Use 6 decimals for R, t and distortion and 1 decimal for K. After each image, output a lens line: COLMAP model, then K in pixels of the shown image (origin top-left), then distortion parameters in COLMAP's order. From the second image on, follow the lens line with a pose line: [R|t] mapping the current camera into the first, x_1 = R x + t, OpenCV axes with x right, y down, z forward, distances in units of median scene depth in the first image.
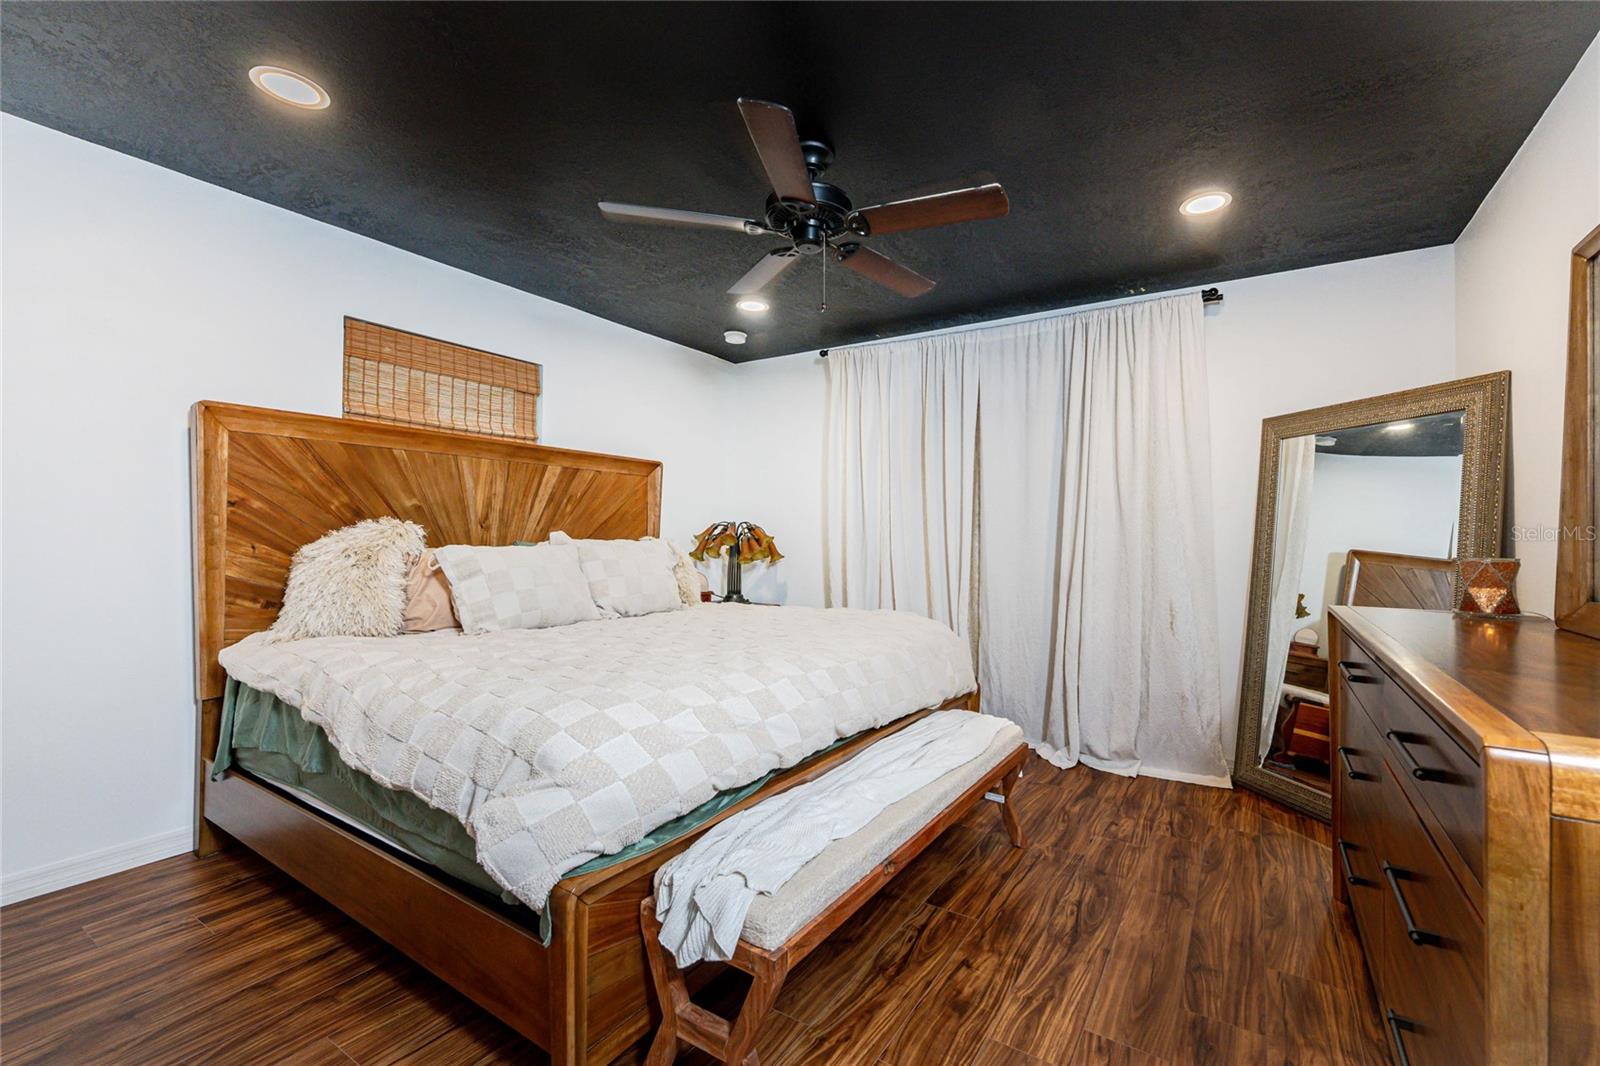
lens RADIAL K [[670.5, 0, 812.1], [0, 670.5, 537.3], [0, 0, 1]] dist [-0.004003, -0.002526]
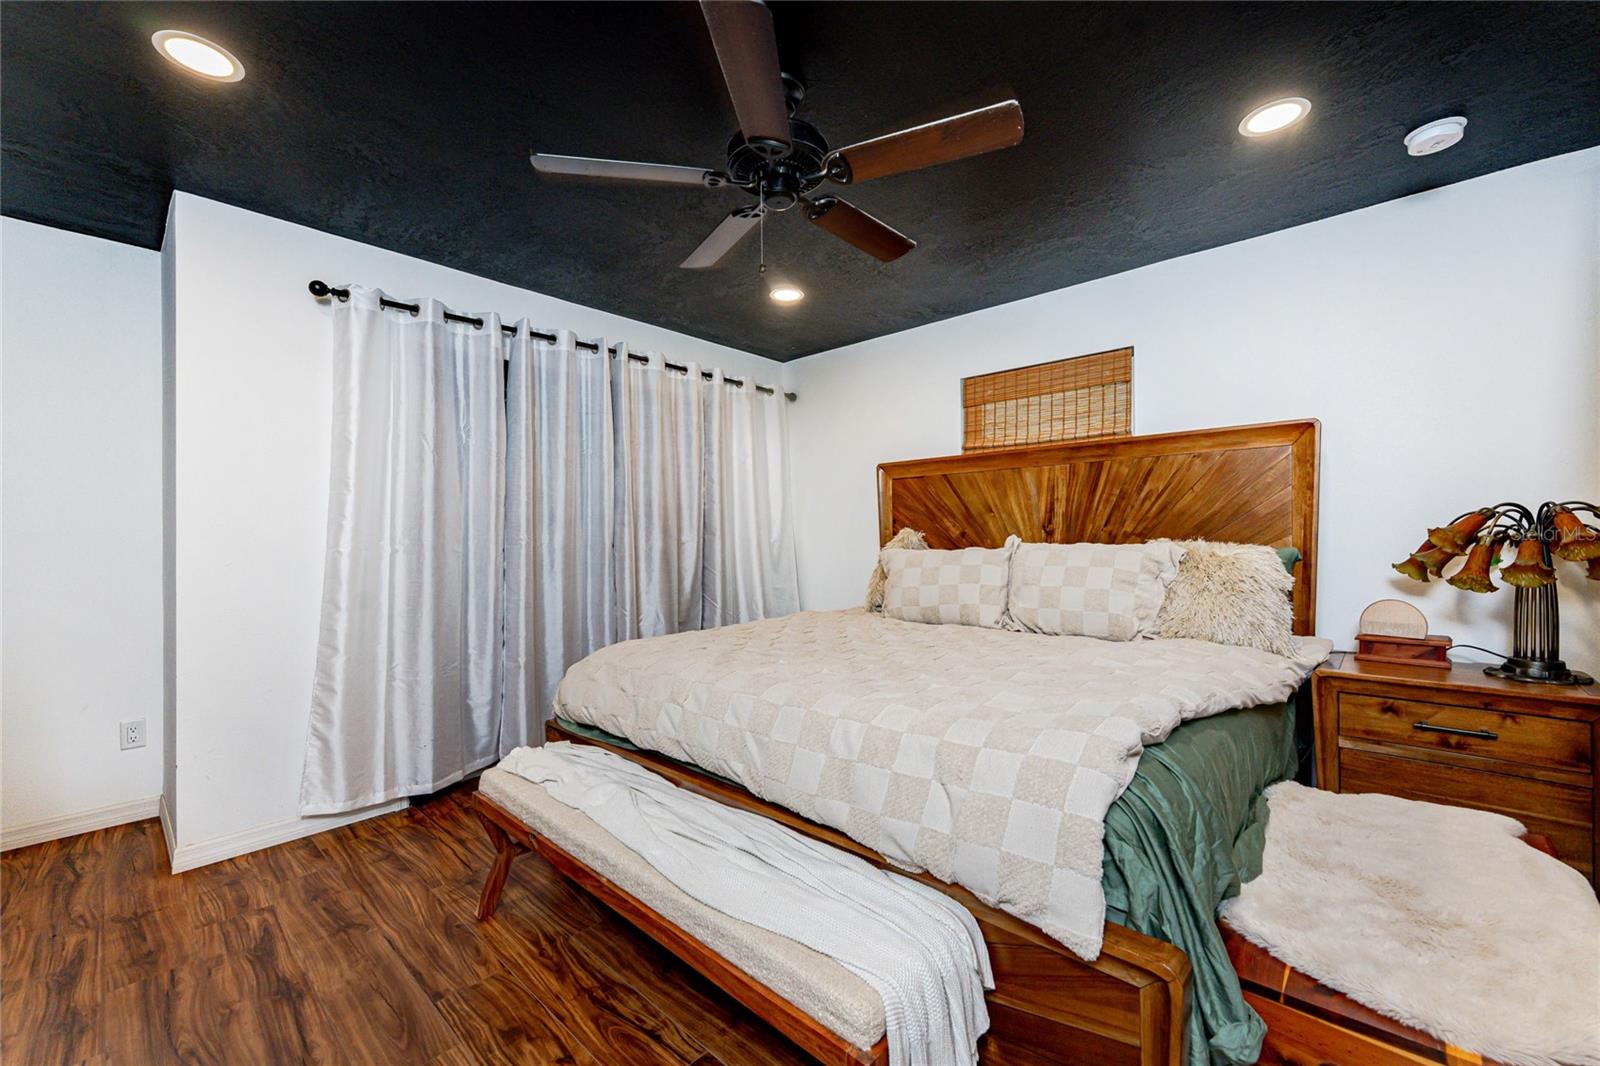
lens RADIAL K [[617.6, 0, 813.9], [0, 617.6, 537.9], [0, 0, 1]] dist [0.000464, 0.000134]
pose [[-0.132531, -0.006017, -0.991161, 0.647126], [0.008895, 0.999934, -0.007260, -0.001320], [0.991139, -0.009779, -0.132469, 0.959033]]
